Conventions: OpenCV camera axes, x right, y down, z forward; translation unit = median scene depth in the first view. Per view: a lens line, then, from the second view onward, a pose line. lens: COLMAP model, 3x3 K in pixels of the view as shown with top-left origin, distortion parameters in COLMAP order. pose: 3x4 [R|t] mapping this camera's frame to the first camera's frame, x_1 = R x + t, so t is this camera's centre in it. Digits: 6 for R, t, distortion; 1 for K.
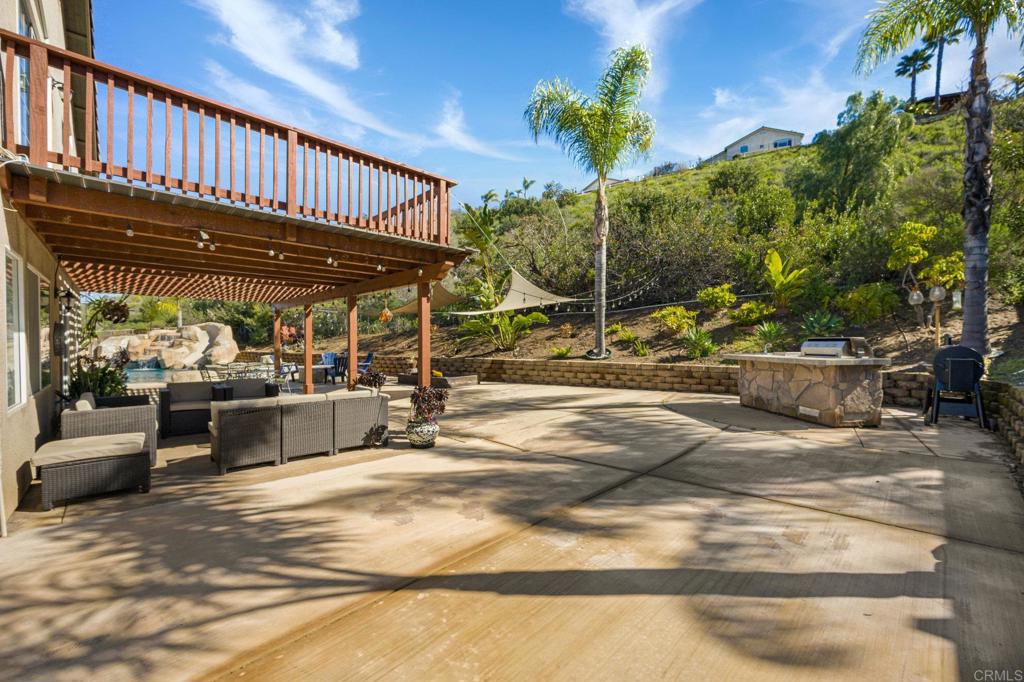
lens RADIAL K [[409.5, 0, 512.0], [0, 409.5, 341.0], [0, 0, 1]] dist [-0.000477, -0.000068]
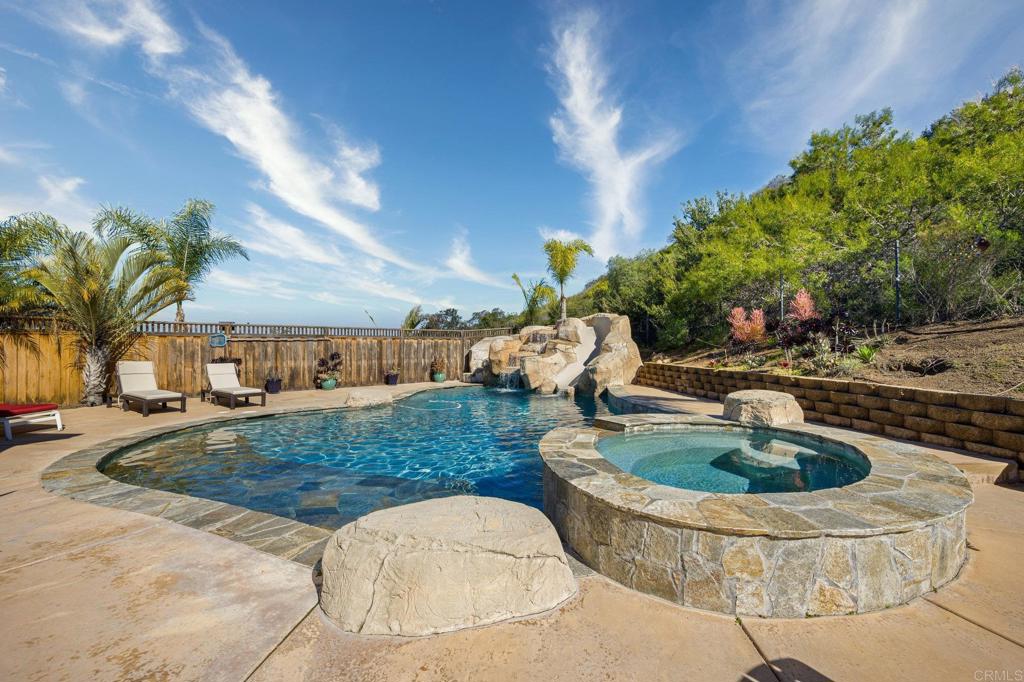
lens RADIAL K [[399.8, 0, 512.0], [0, 399.8, 341.0], [0, 0, 1]] dist [0.000134, -0.000007]
pose [[0.635207, -0.009727, -0.772281, -0.407086], [-0.002206, 0.999894, -0.014408, 0.005487], [0.772339, 0.010855, 0.635118, 0.589237]]
